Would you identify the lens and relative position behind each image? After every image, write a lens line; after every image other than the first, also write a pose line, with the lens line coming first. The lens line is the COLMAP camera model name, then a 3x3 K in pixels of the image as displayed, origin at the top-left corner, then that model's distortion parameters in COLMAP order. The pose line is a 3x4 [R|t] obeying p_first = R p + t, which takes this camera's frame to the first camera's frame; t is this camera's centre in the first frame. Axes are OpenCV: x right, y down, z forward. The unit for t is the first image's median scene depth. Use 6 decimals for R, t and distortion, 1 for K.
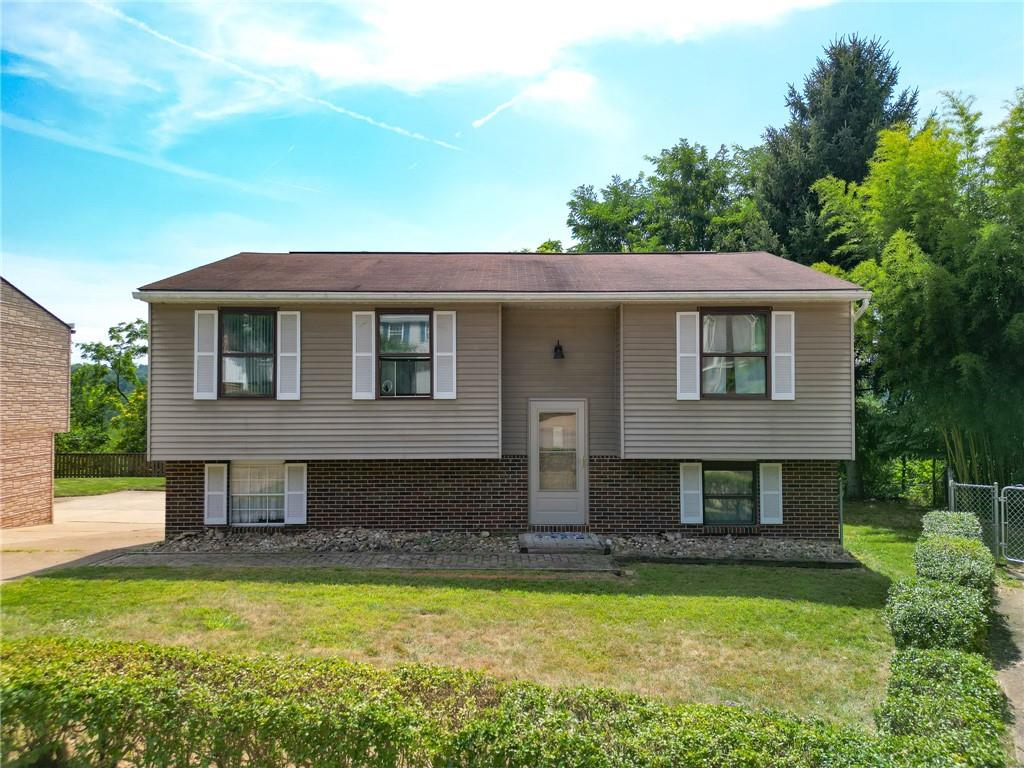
lens RADIAL K [[711.4, 0, 512.0], [0, 711.4, 384.0], [0, 0, 1]] dist [0.066961, -0.062302]
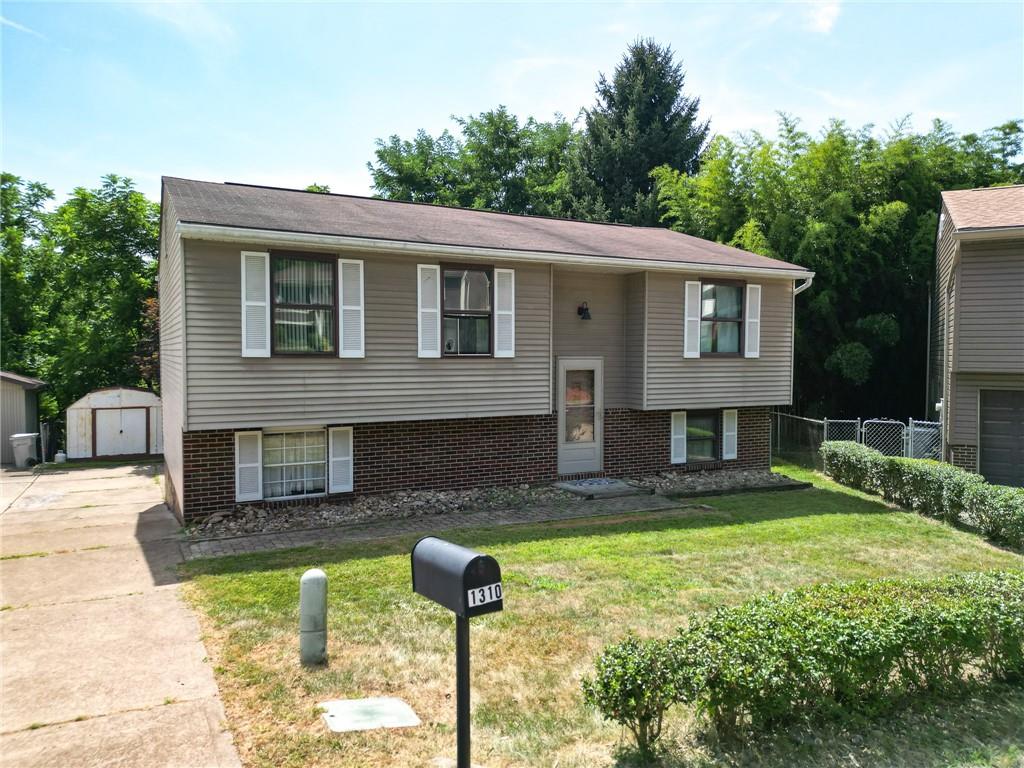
lens RADIAL K [[711.4, 0, 512.0], [0, 711.4, 384.0], [0, 0, 1]] dist [0.066961, -0.062302]
pose [[0.890983, -0.016595, 0.453734, -0.520733], [-0.012405, 0.998069, 0.060863, -0.002335], [-0.453868, -0.059856, 0.889056, 0.093348]]
